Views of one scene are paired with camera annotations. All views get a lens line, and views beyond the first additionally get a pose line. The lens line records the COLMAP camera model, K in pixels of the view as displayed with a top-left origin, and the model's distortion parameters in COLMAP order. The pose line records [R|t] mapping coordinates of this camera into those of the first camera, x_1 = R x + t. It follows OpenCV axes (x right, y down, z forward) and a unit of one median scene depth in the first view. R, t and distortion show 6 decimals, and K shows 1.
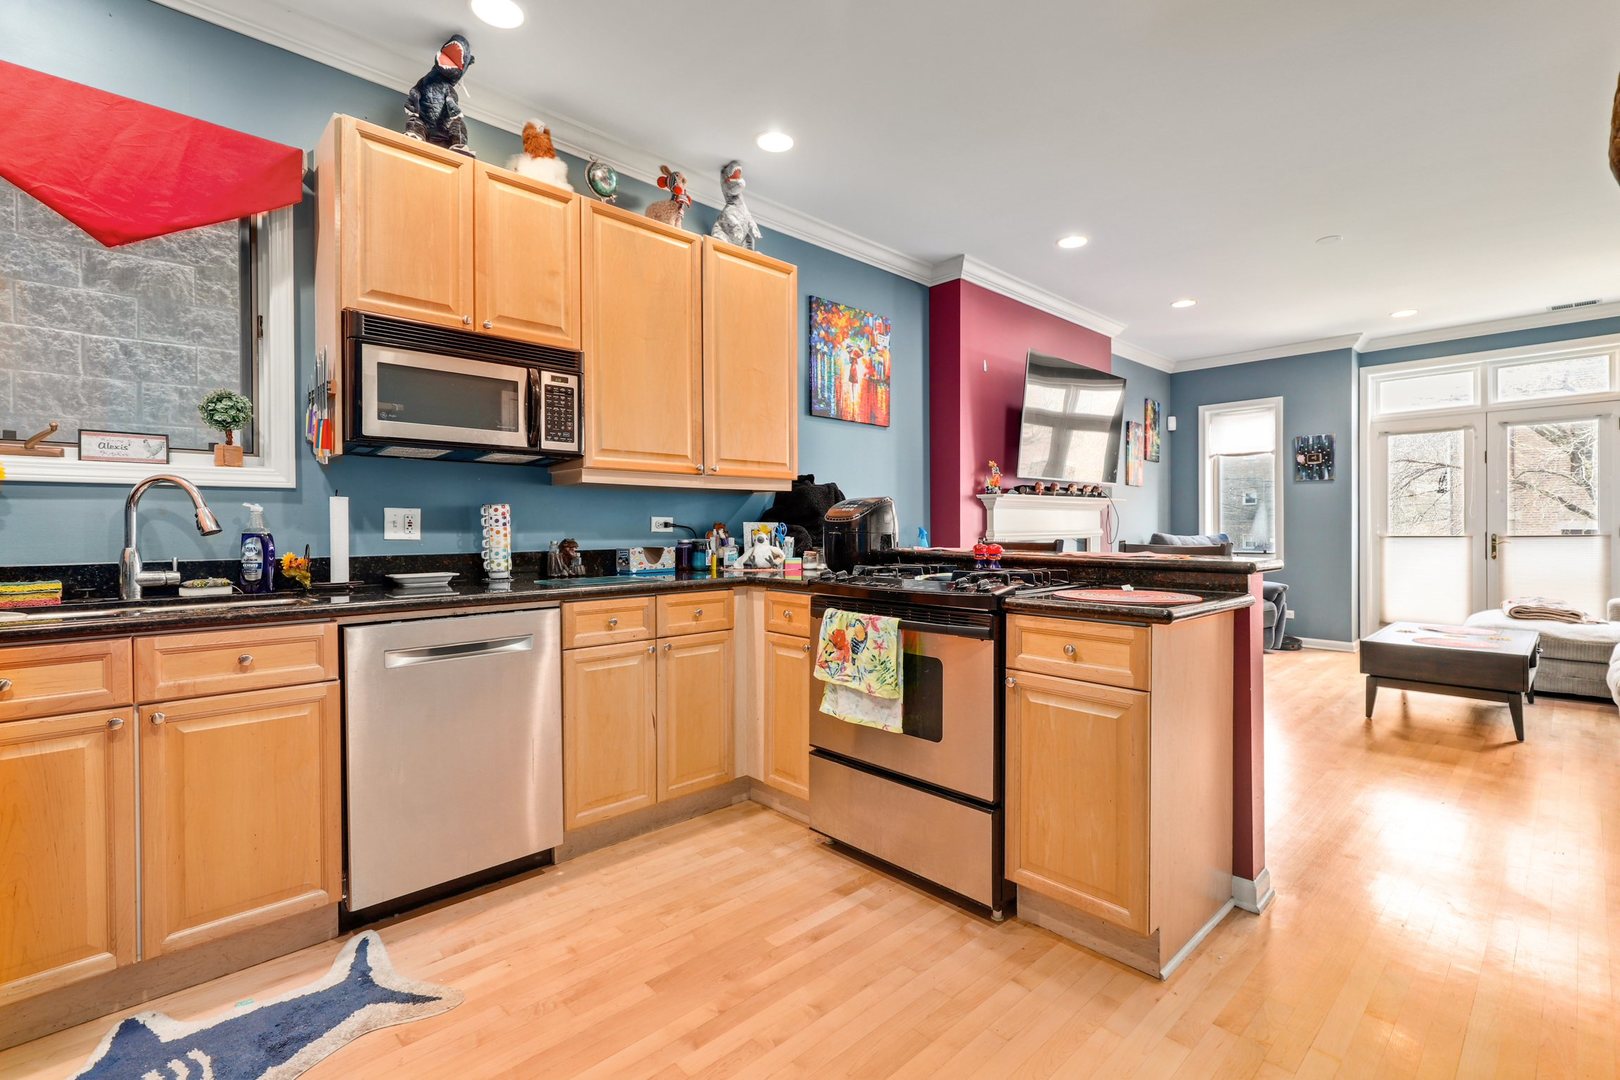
lens RADIAL K [[733.6, 0, 800.0], [0, 733.6, 534.6], [0, 0, 1]] dist [-0.016407, 0.000370]
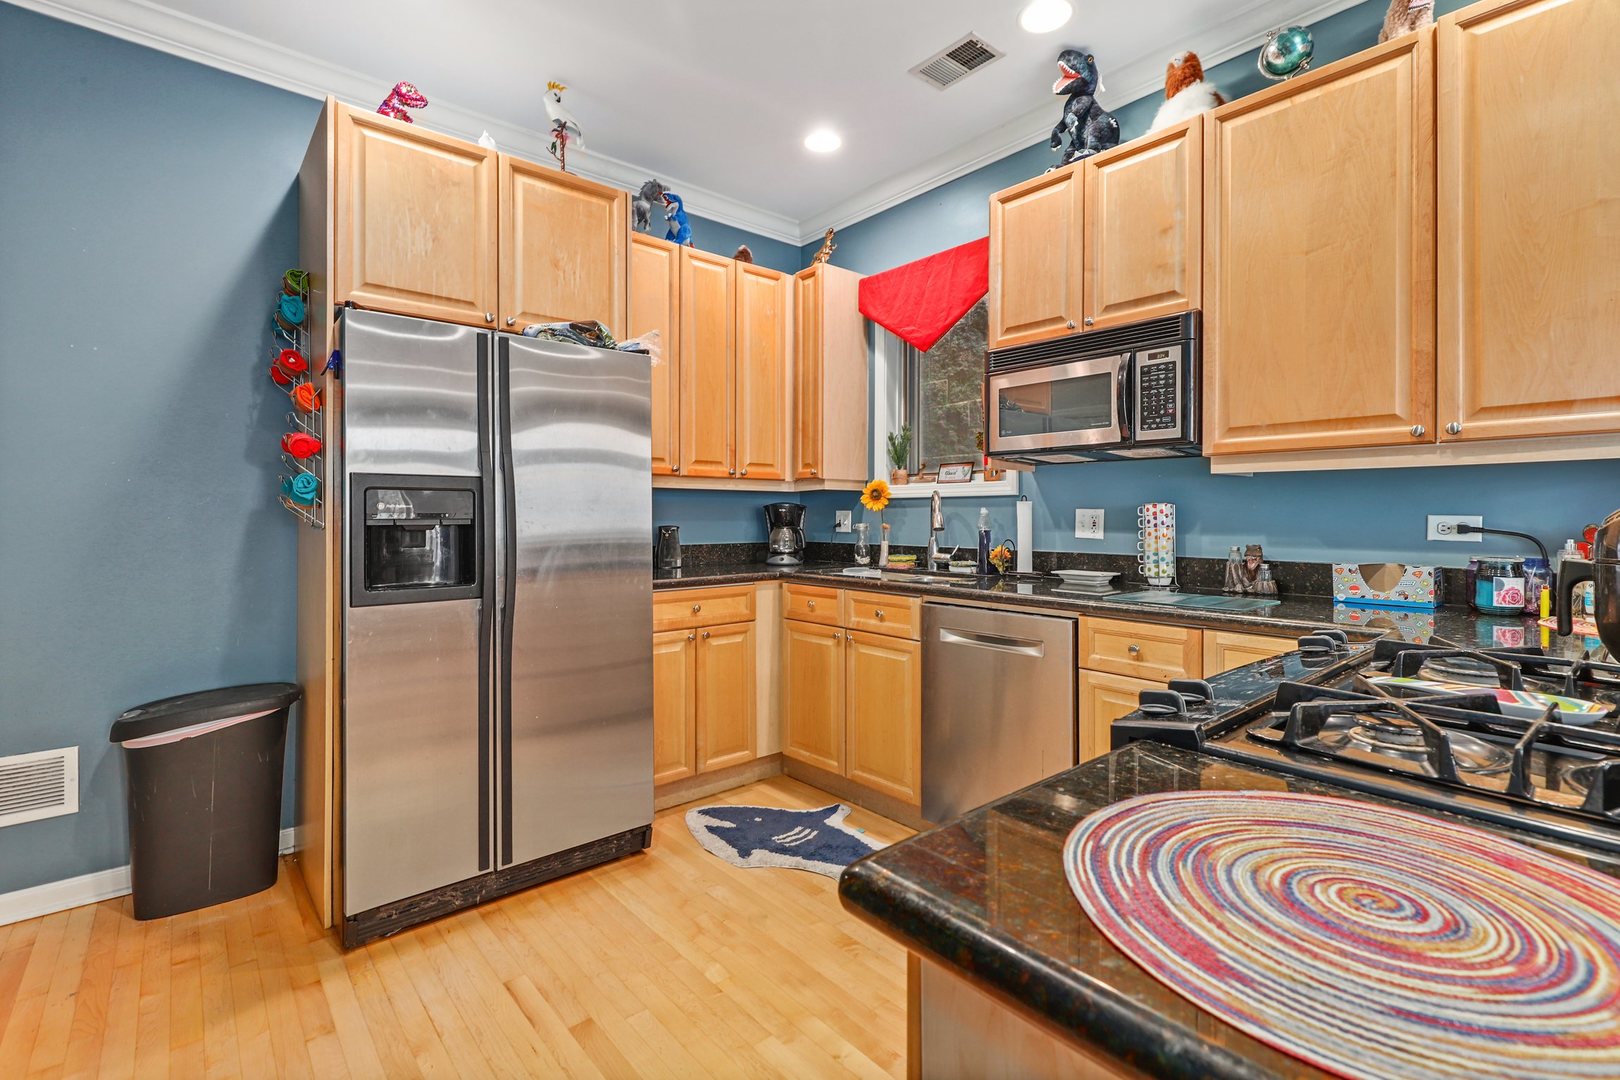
lens RADIAL K [[733.6, 0, 817.0], [0, 733.6, 514.6], [0, 0, 1]] dist [-0.016407, 0.000370]
pose [[-0.062804, 0.002532, -0.998023, 0.547199], [-0.010686, 0.999938, 0.003209, -0.027275], [0.997969, 0.010866, -0.062773, 0.671047]]
